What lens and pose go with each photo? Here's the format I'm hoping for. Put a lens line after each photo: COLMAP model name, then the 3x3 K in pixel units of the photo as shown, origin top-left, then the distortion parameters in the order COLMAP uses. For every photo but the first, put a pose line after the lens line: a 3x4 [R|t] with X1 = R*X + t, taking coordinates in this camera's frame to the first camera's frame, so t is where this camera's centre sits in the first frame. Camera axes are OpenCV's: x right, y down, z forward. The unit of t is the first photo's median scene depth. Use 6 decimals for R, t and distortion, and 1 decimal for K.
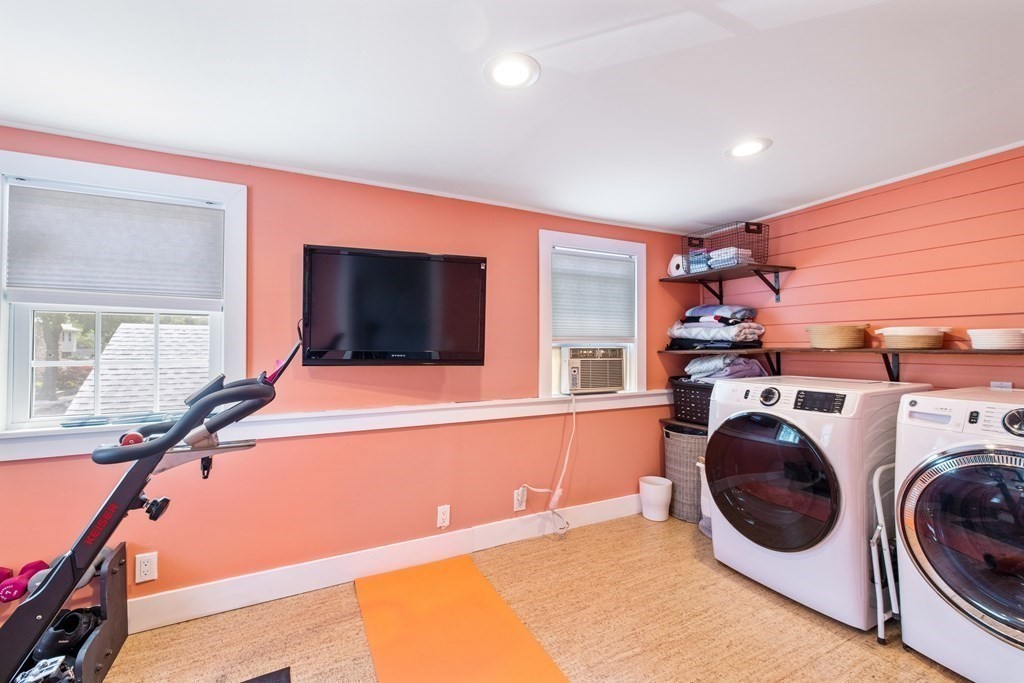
lens RADIAL K [[439.8, 0, 512.0], [0, 439.8, 341.5], [0, 0, 1]] dist [-0.000330, 0.000200]
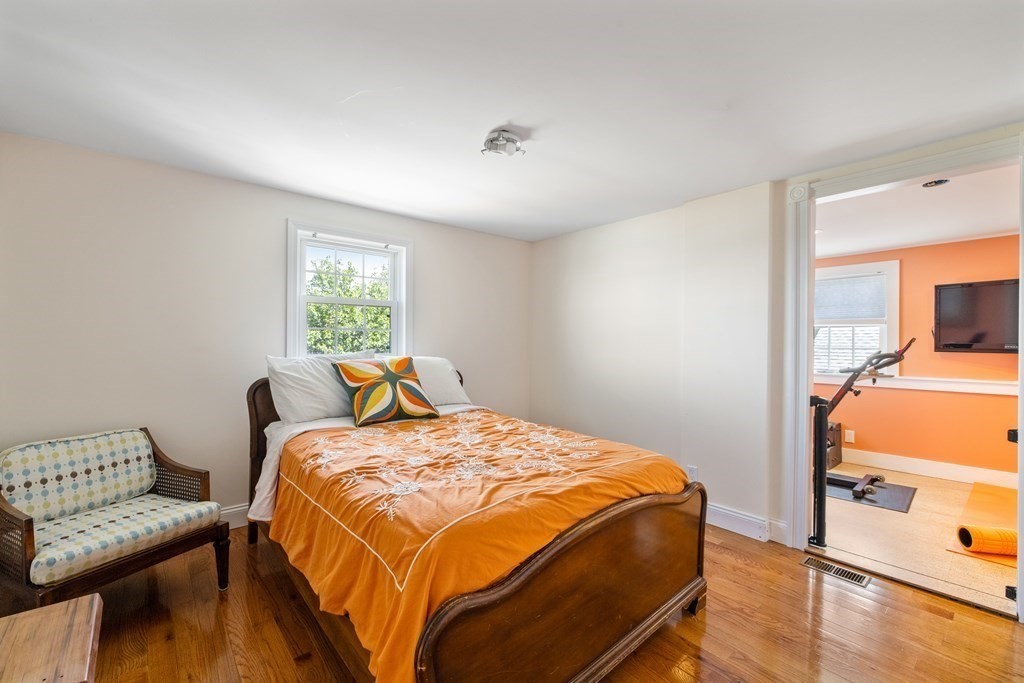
lens RADIAL K [[439.8, 0, 512.0], [0, 439.8, 341.5], [0, 0, 1]] dist [-0.000330, 0.000200]
pose [[0.244991, 0.012572, -0.969444, 1.525113], [0.007158, 0.999865, 0.014775, -0.039728], [0.969499, -0.010559, 0.244868, -2.017030]]
